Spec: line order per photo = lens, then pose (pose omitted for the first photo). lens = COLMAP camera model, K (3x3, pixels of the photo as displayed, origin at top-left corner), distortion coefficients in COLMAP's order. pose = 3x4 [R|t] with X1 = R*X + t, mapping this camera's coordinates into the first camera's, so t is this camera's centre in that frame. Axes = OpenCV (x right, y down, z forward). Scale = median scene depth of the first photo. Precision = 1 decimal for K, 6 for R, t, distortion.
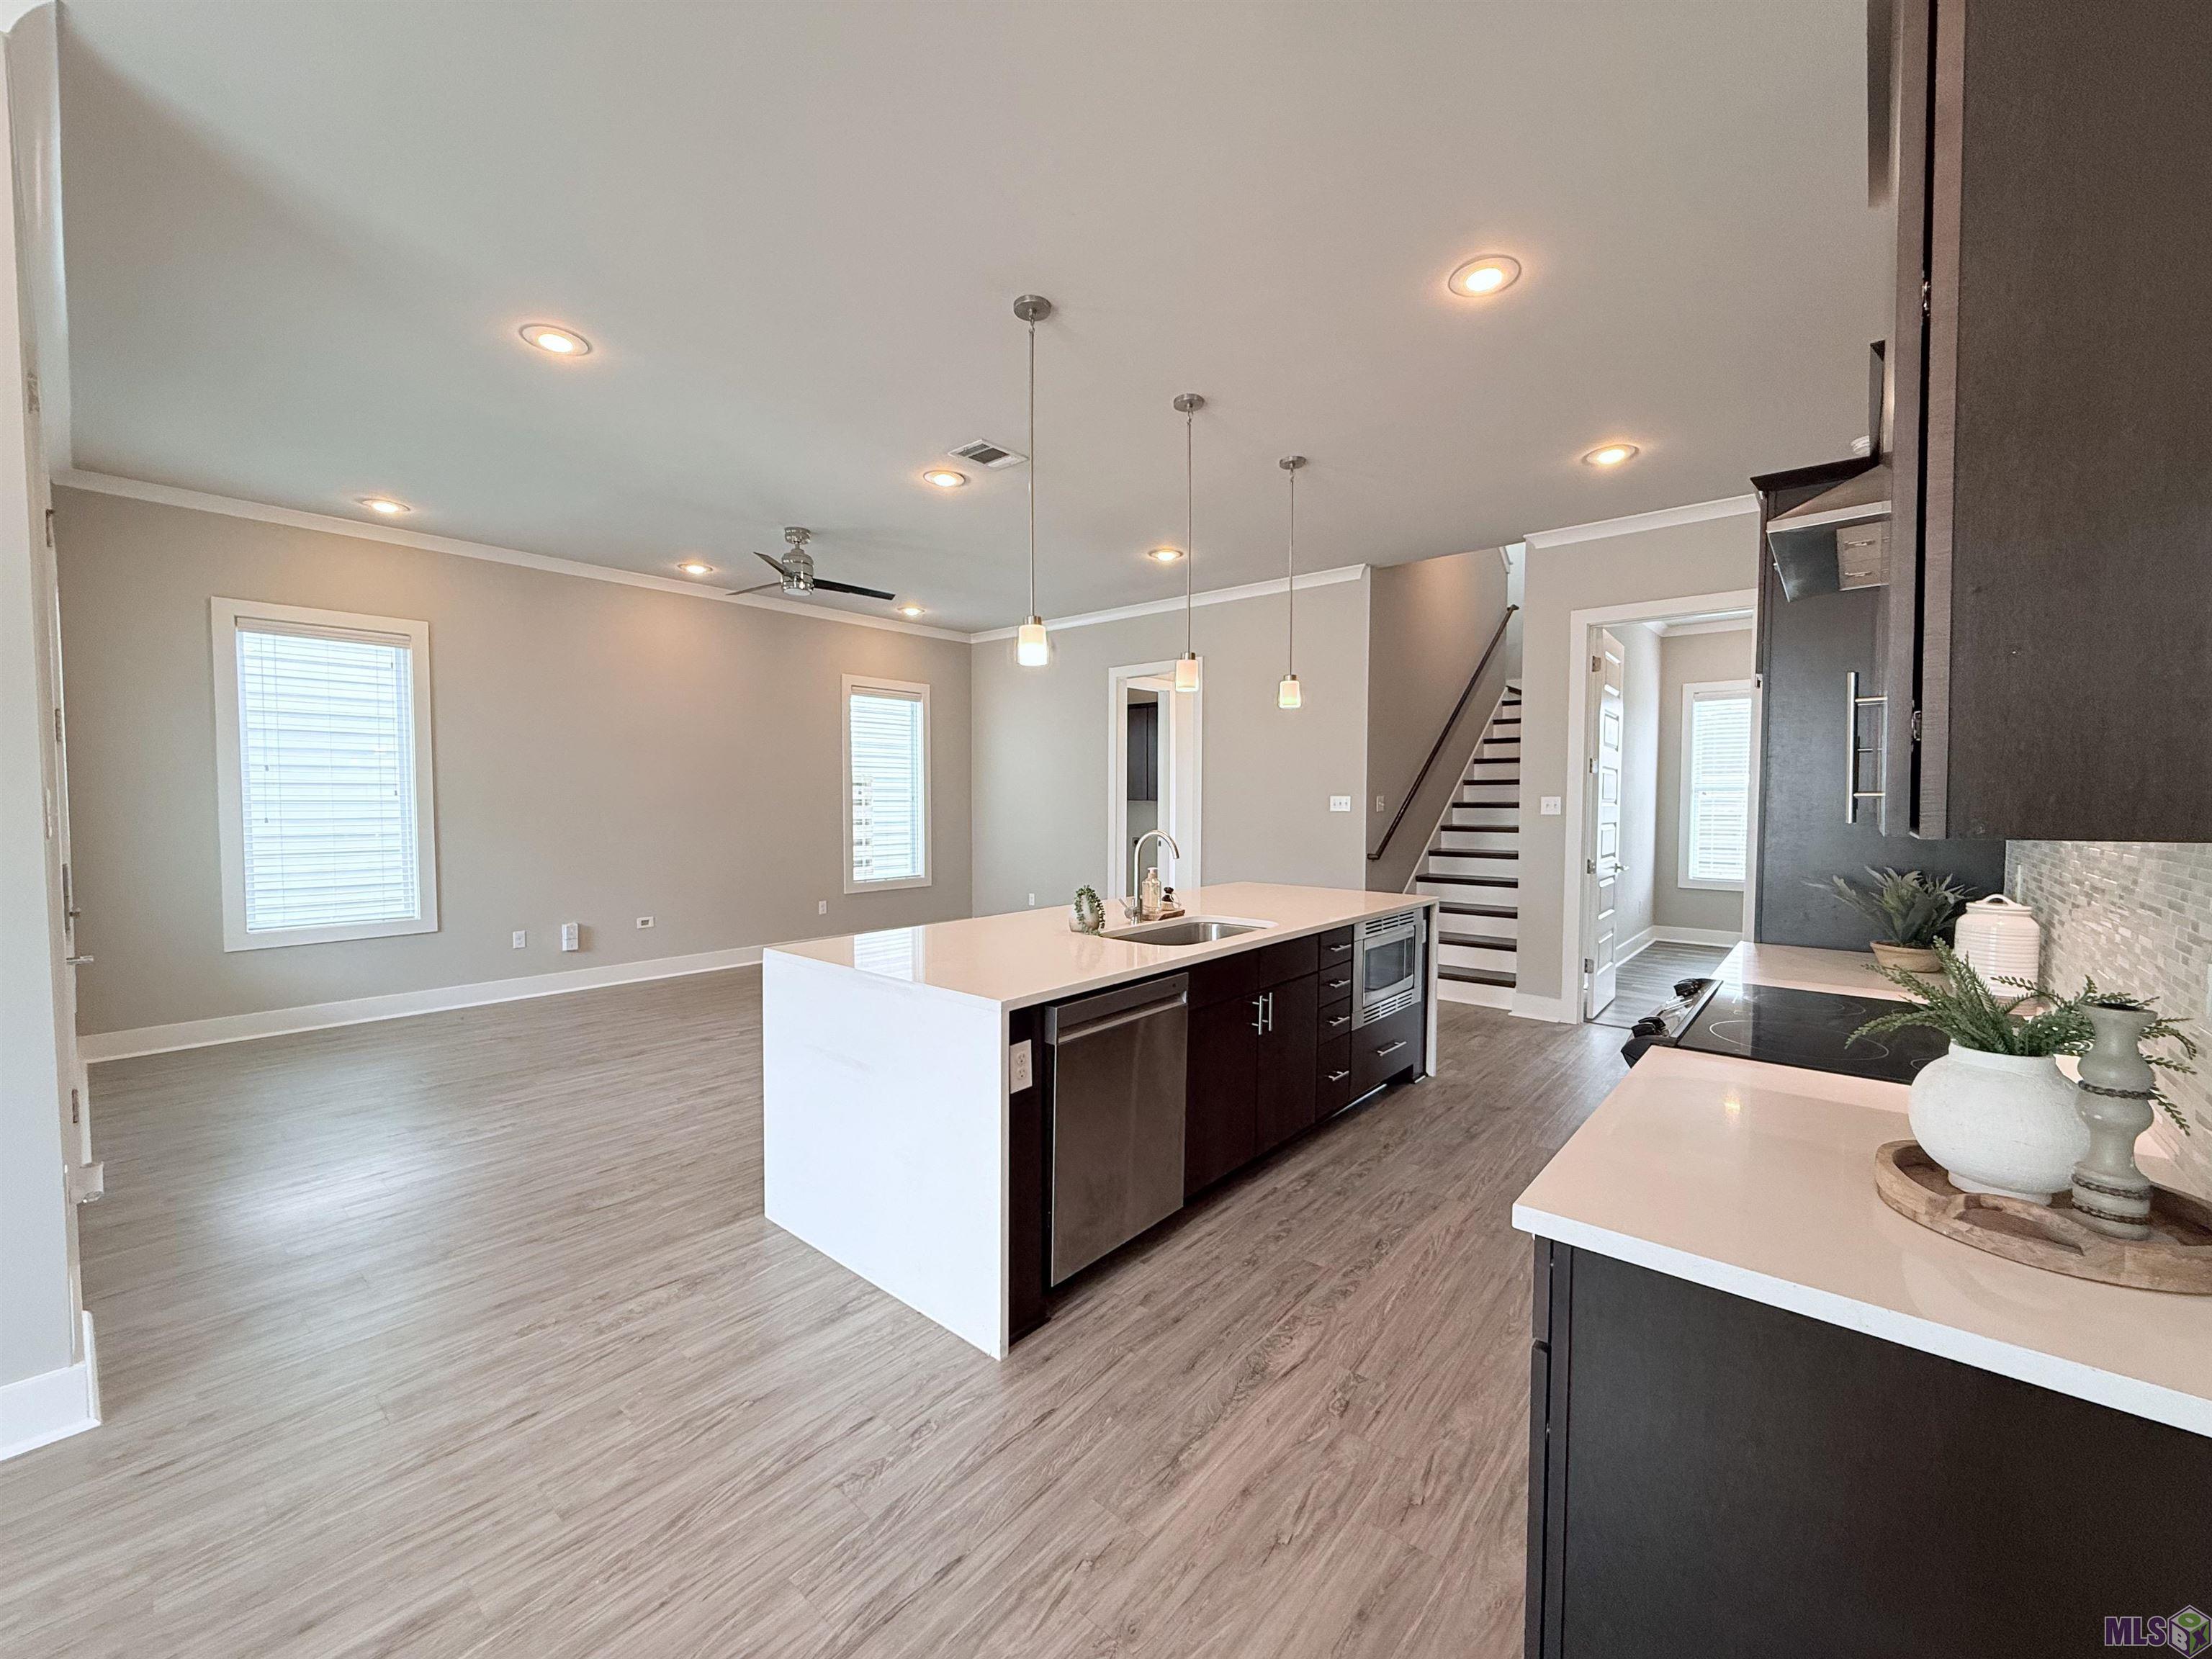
lens RADIAL K [[881.2, 0, 1100.5], [0, 881.2, 832.1], [0, 0, 1]] dist [0.000038, 0.000276]
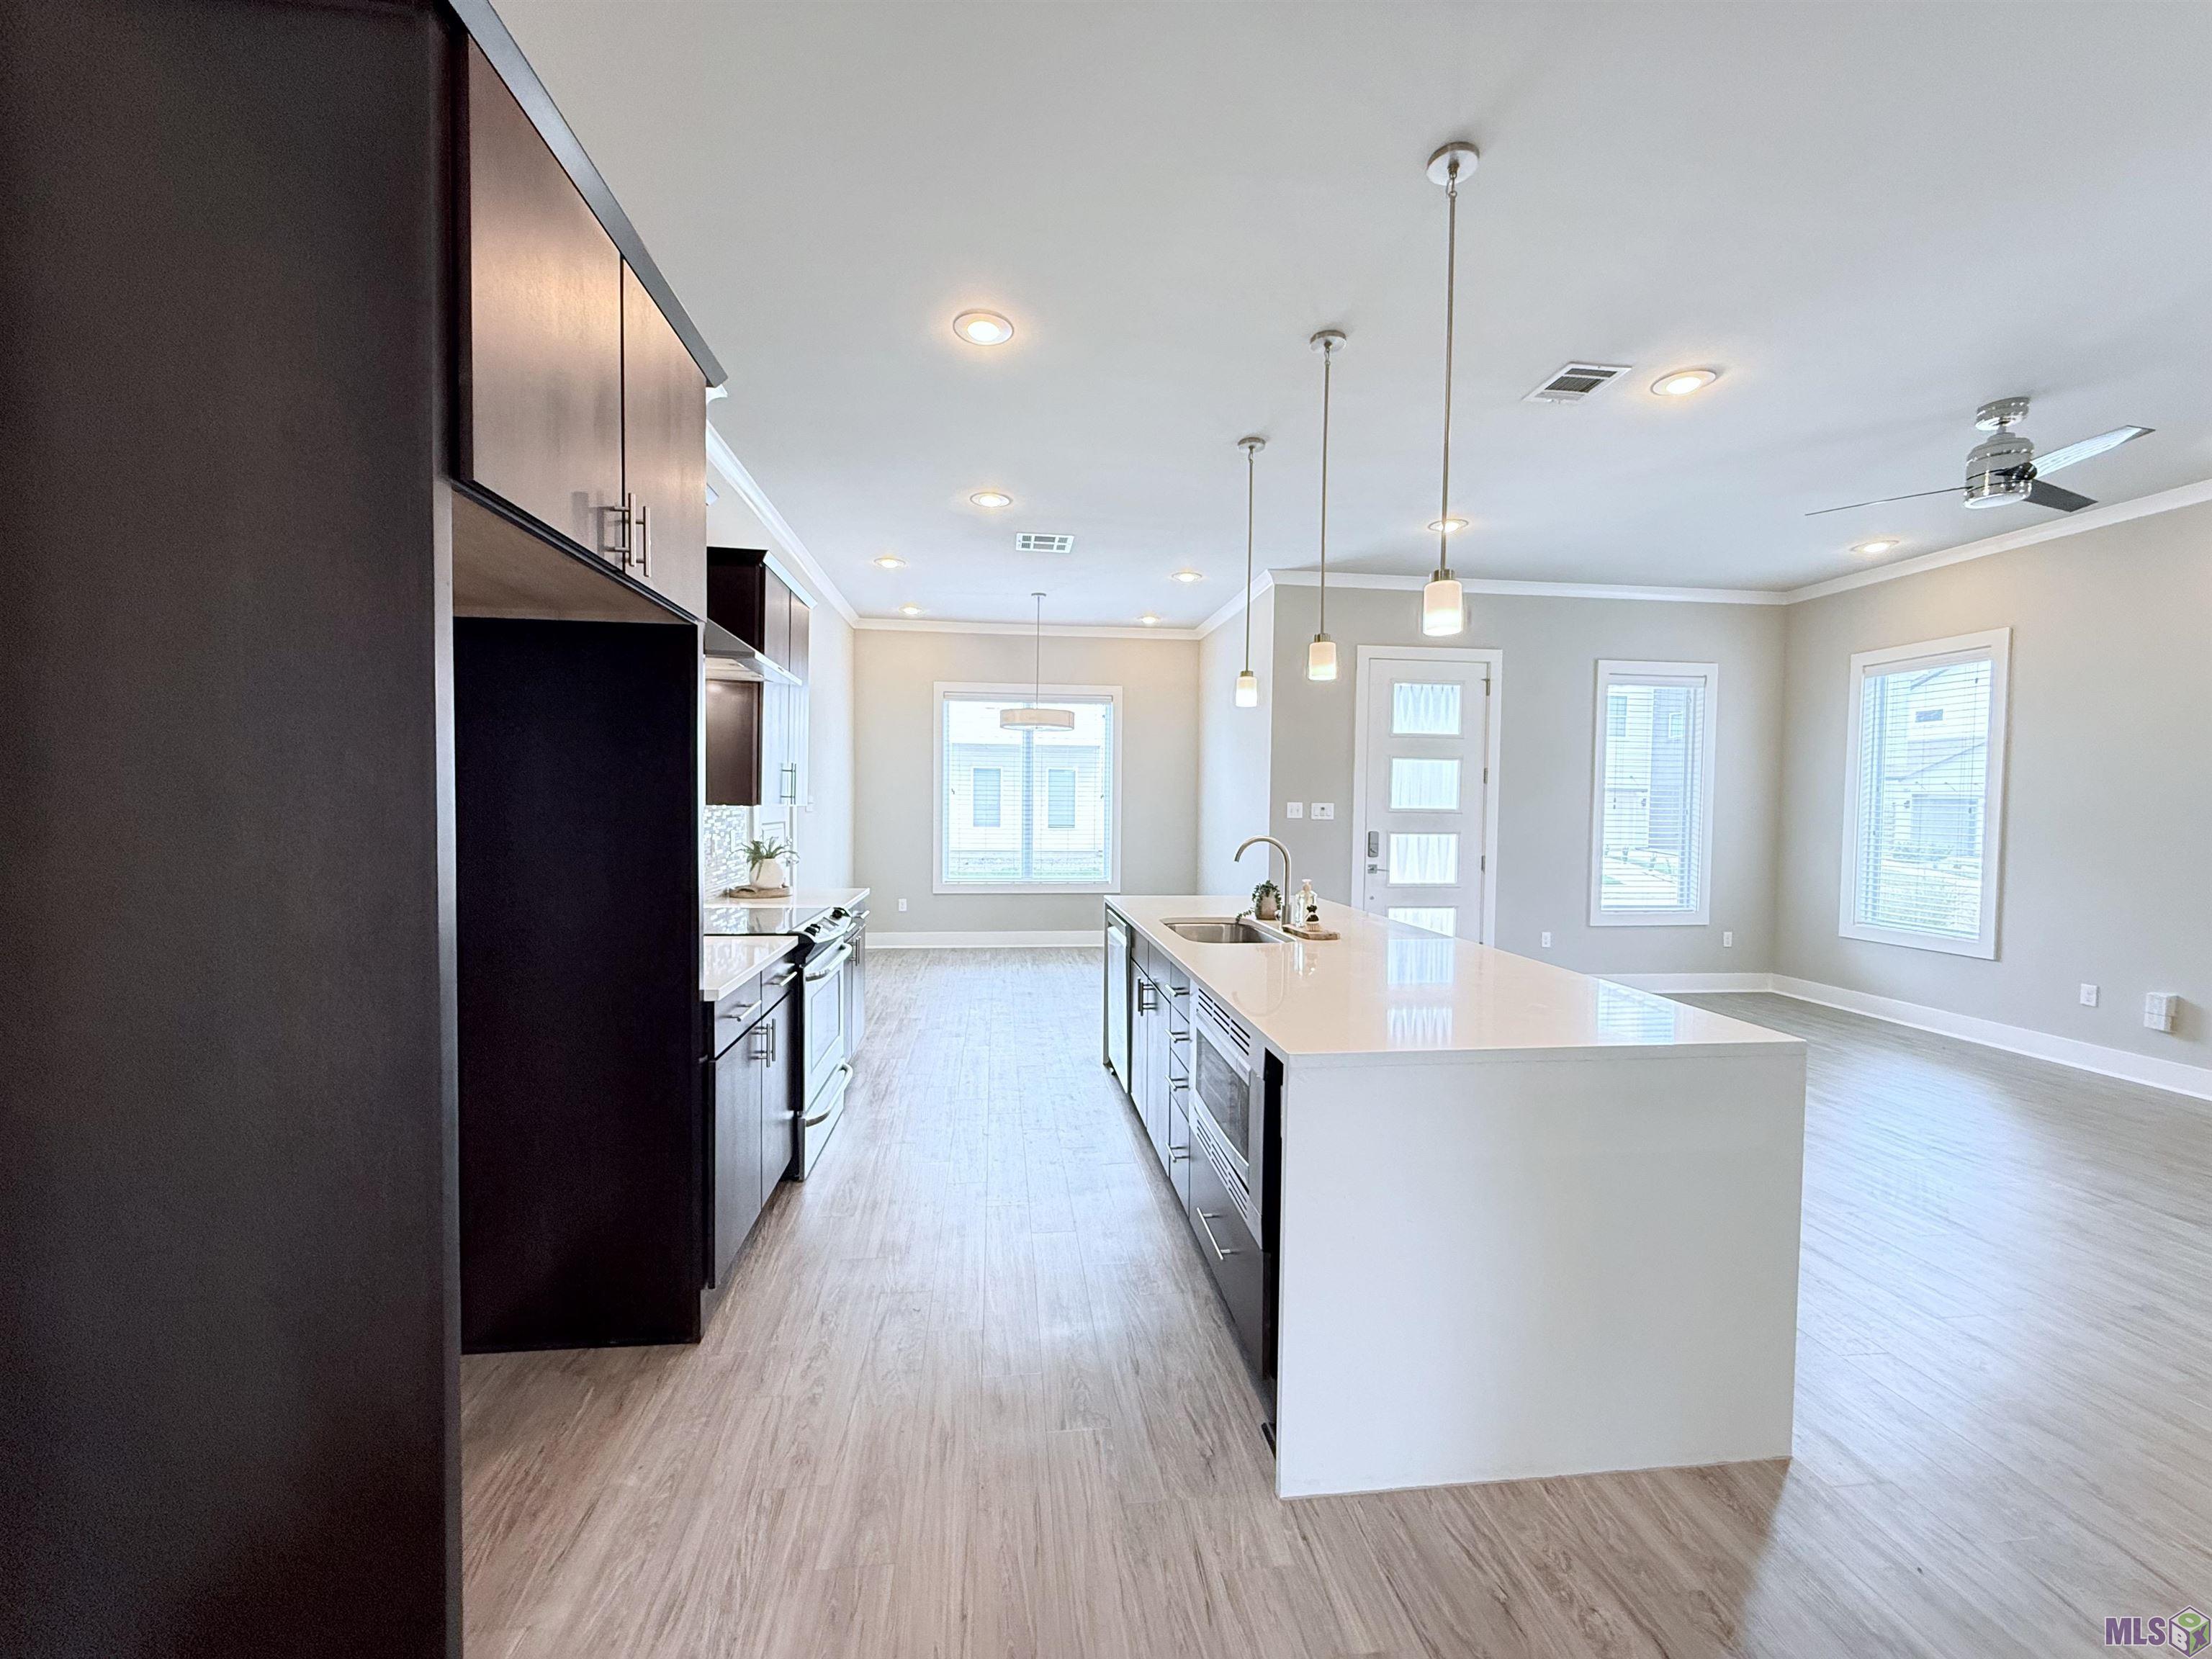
lens RADIAL K [[881.2, 0, 1100.5], [0, 881.2, 832.1], [0, 0, 1]] dist [0.000038, 0.000276]
pose [[-0.676168, 0.014674, -0.736602, 0.678724], [-0.043170, 0.997295, 0.059495, -0.042767], [0.735482, 0.072028, -0.673705, 1.111233]]
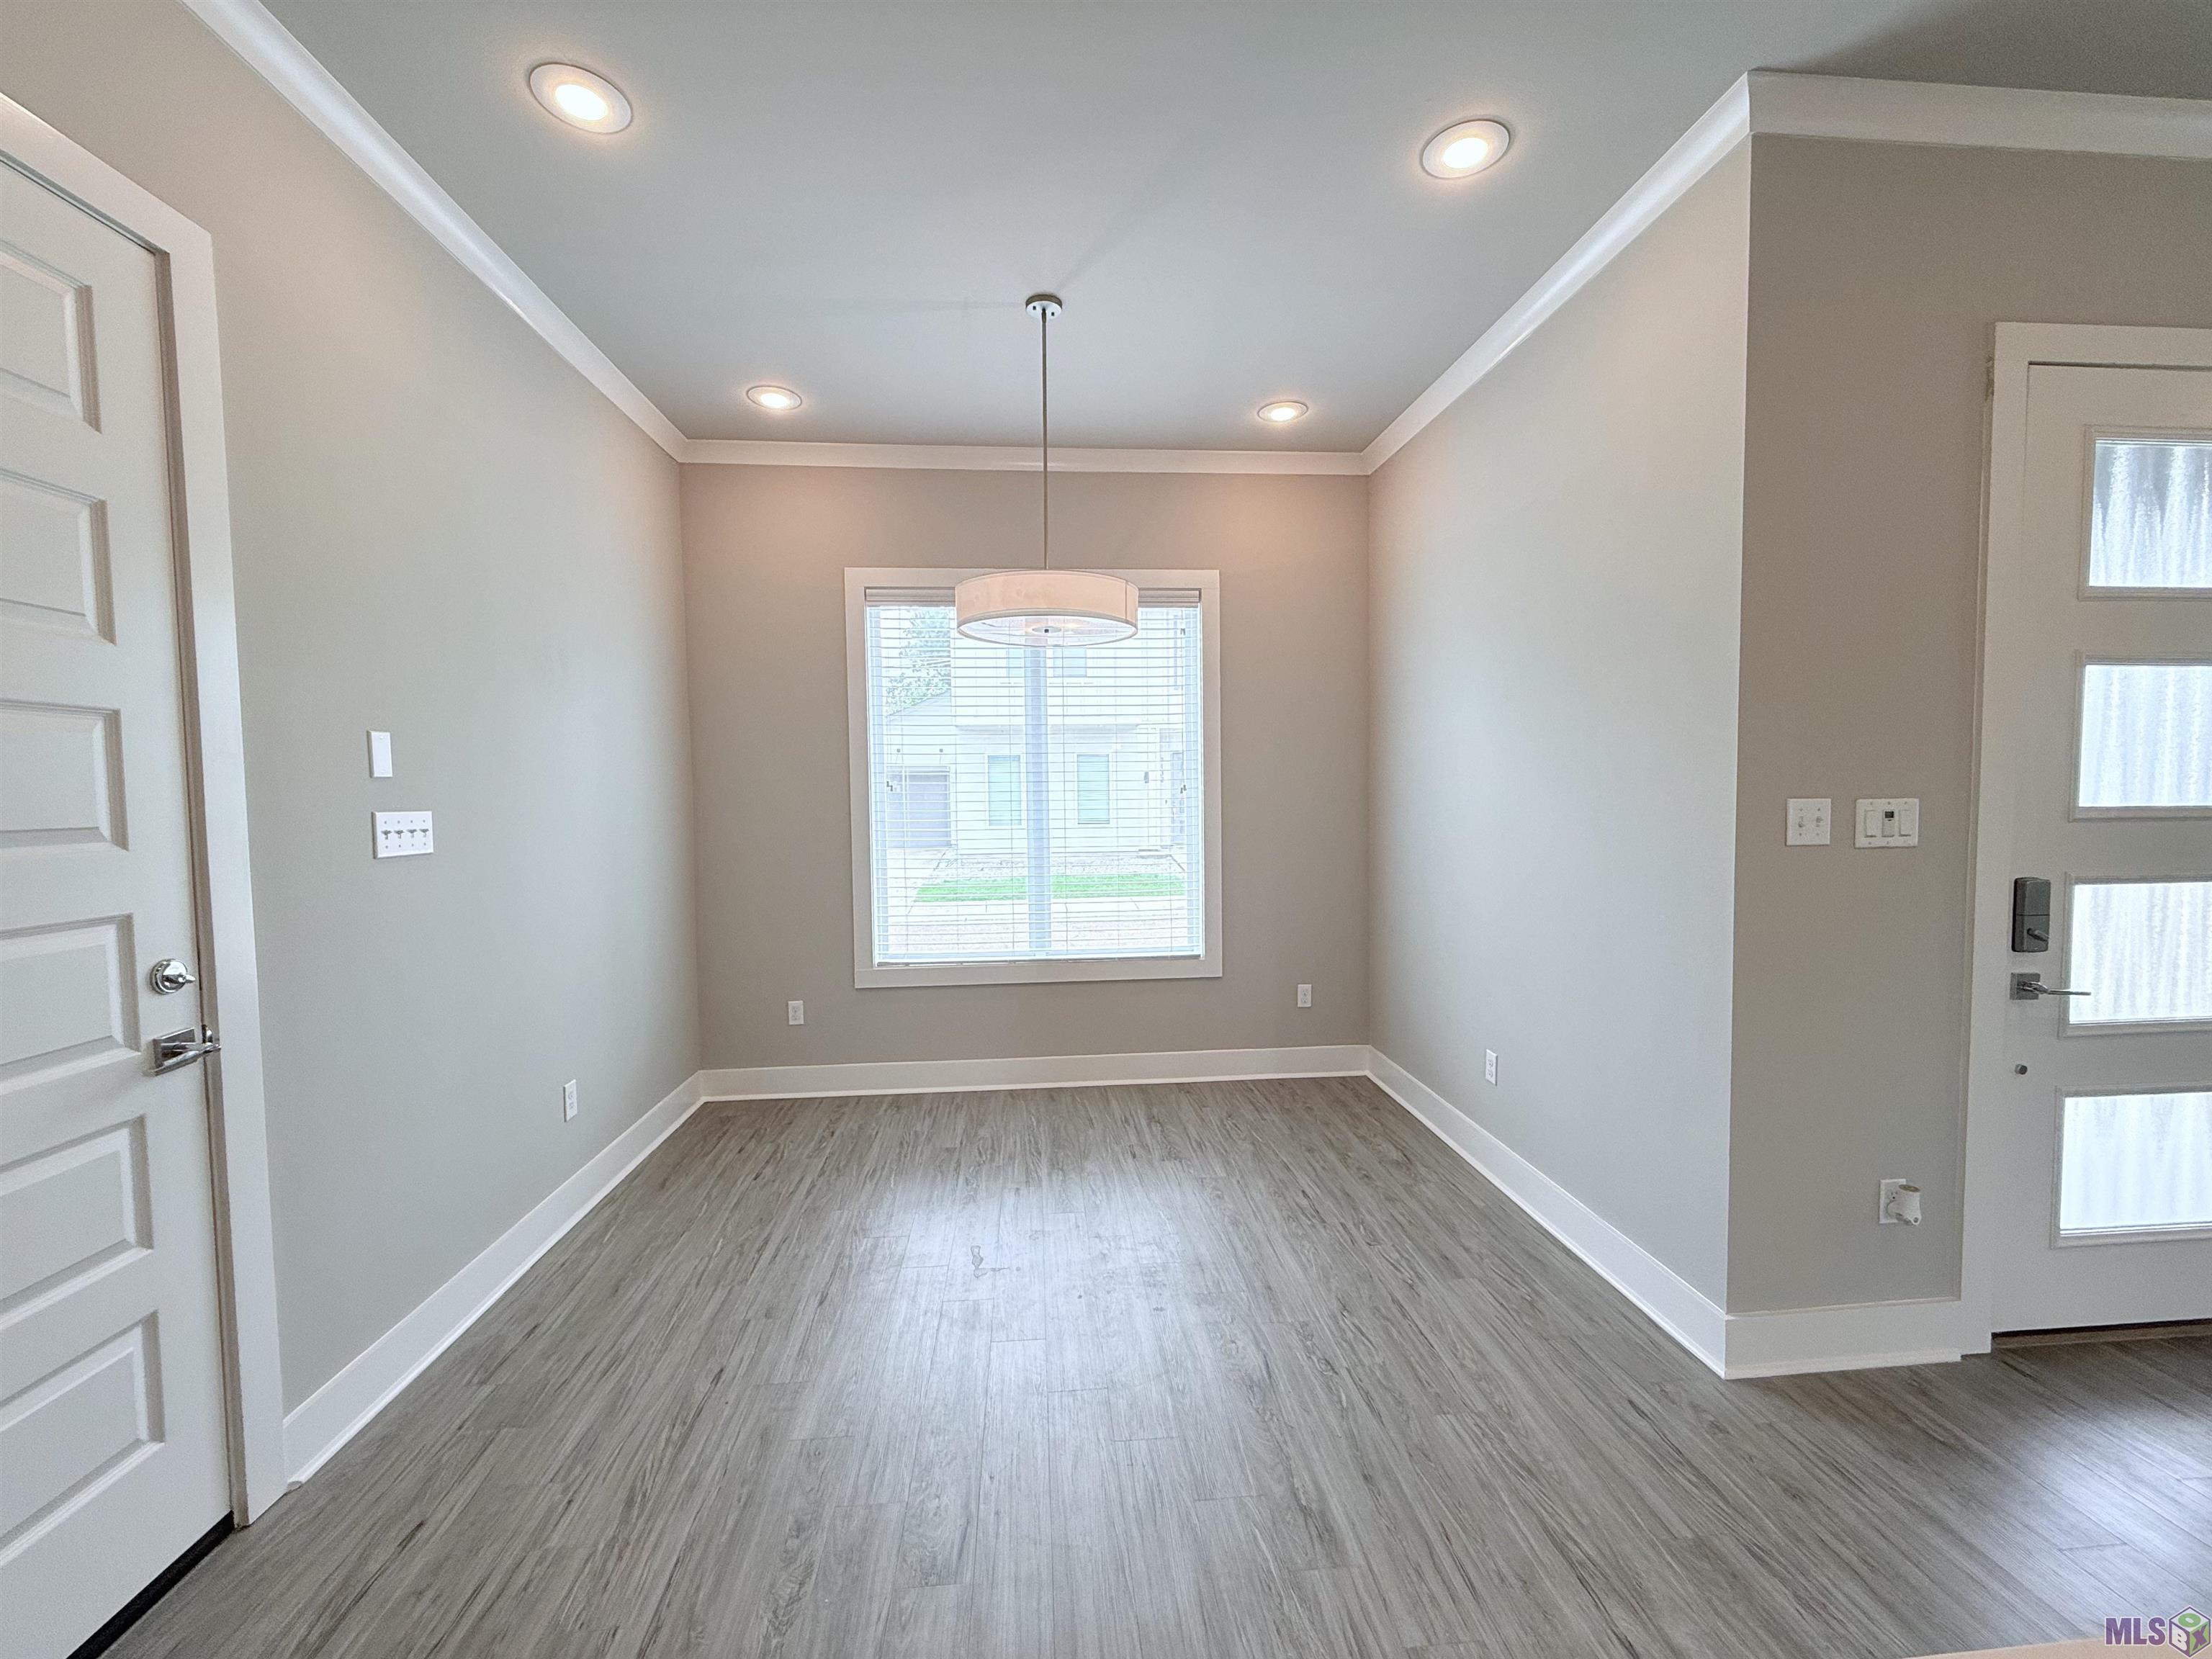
lens RADIAL K [[881.2, 0, 1100.5], [0, 881.2, 832.1], [0, 0, 1]] dist [0.000038, 0.000276]
pose [[-0.699839, 0.039151, -0.713226, 0.069643], [-0.019185, 0.997106, 0.073558, -0.029798], [0.714042, 0.065162, -0.697063, 0.480537]]
